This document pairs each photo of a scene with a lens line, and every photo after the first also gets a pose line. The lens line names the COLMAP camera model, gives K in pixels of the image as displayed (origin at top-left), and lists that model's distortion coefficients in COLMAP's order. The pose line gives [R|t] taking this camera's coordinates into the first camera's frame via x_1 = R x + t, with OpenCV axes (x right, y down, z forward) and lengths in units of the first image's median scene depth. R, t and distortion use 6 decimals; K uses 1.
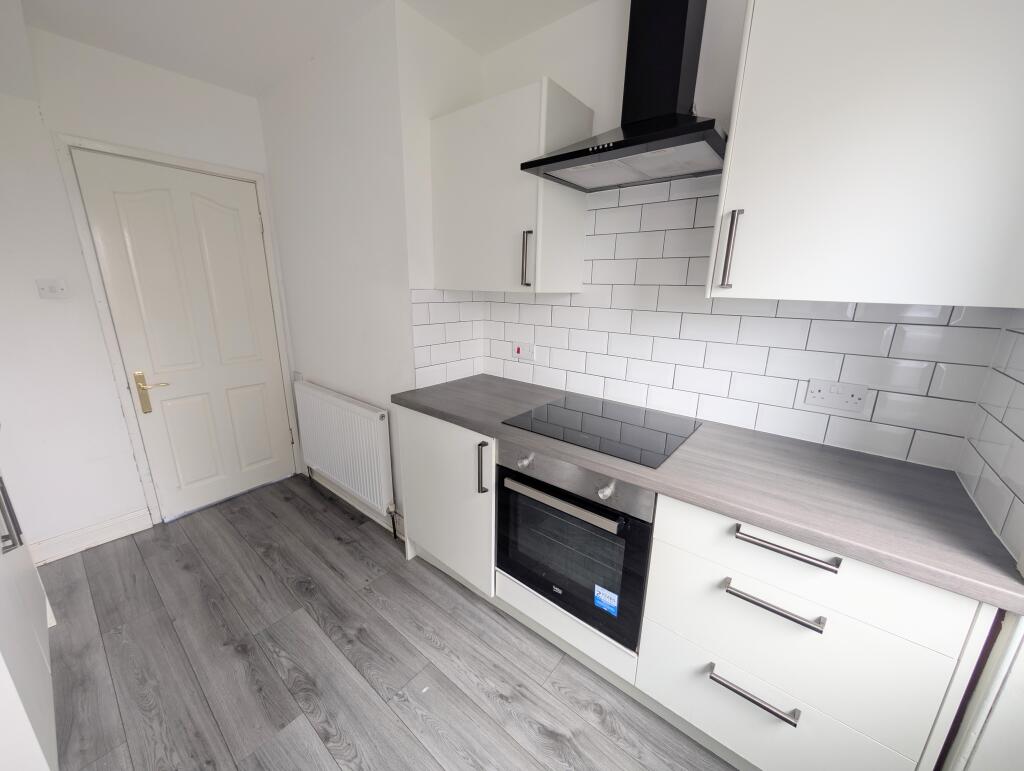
lens RADIAL K [[387.6, 0, 513.1], [0, 387.6, 385.3], [0, 0, 1]] dist [0.000751, -0.000012]
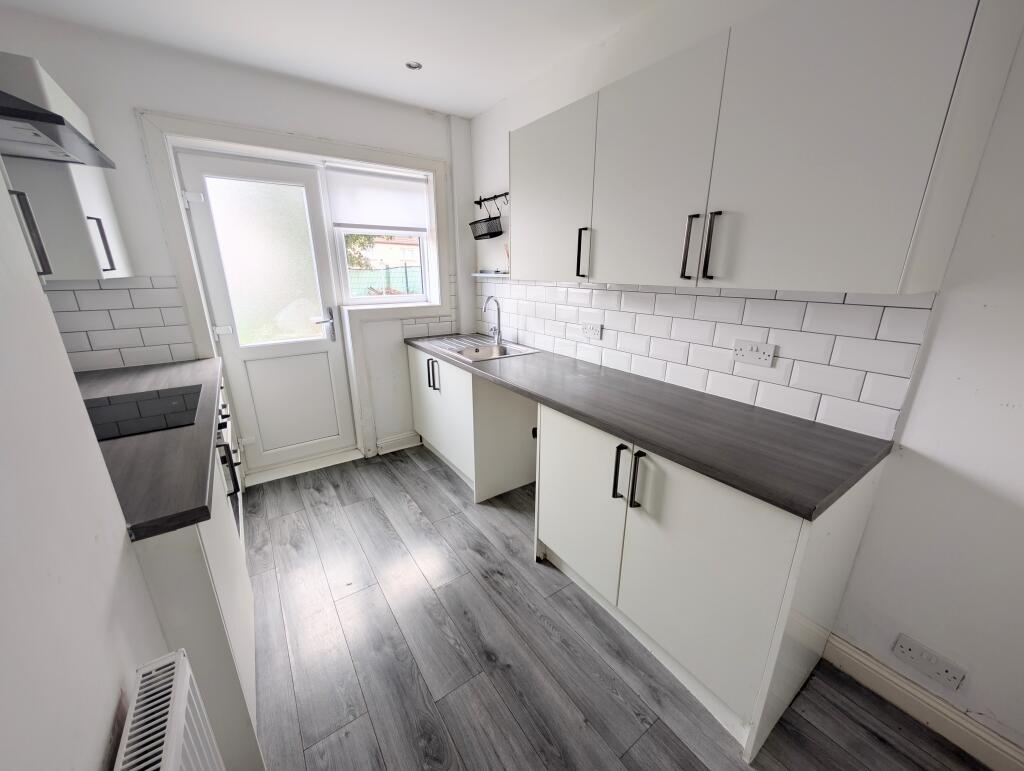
lens RADIAL K [[387.6, 0, 511.6], [0, 387.6, 386.7], [0, 0, 1]] dist [0.000751, -0.000012]
pose [[-0.961146, -0.099039, 0.257662, -0.909906], [0.054089, 0.847755, 0.527623, -0.393394], [-0.270689, 0.521059, -0.809459, 1.385101]]
